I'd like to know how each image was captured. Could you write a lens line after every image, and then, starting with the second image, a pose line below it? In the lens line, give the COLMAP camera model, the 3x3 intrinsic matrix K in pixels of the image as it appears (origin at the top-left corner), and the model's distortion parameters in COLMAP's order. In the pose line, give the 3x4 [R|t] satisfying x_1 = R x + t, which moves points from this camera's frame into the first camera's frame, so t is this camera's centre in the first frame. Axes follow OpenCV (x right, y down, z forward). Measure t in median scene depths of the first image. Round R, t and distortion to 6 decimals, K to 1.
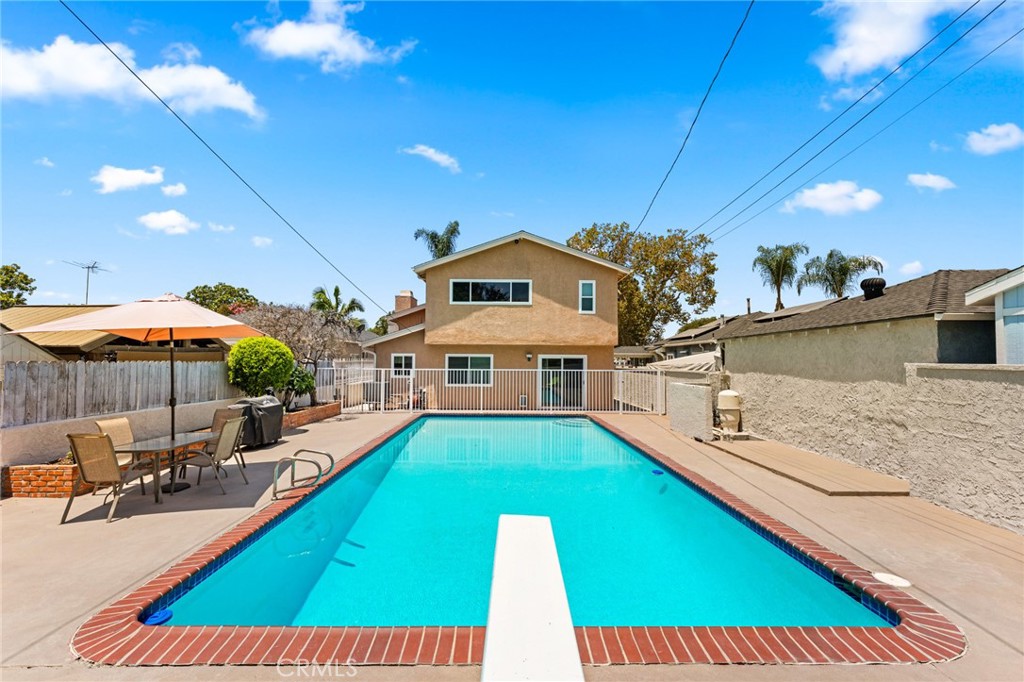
lens RADIAL K [[459.1, 0, 545.3], [0, 459.1, 341.5], [0, 0, 1]] dist [0.000127, 0.000075]
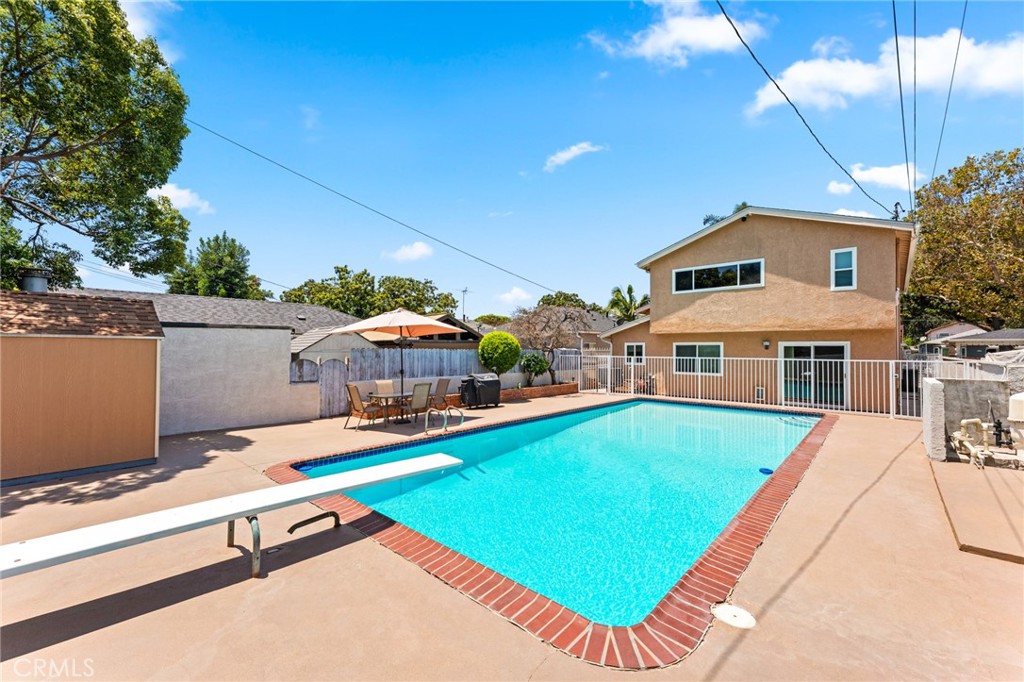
lens RADIAL K [[459.1, 0, 545.3], [0, 459.1, 341.5], [0, 0, 1]] dist [0.000127, 0.000075]
pose [[0.712429, -0.016350, -0.701554, 0.301646], [0.029340, 0.999548, 0.006501, 0.009415], [0.701131, -0.025215, 0.712587, 0.062329]]
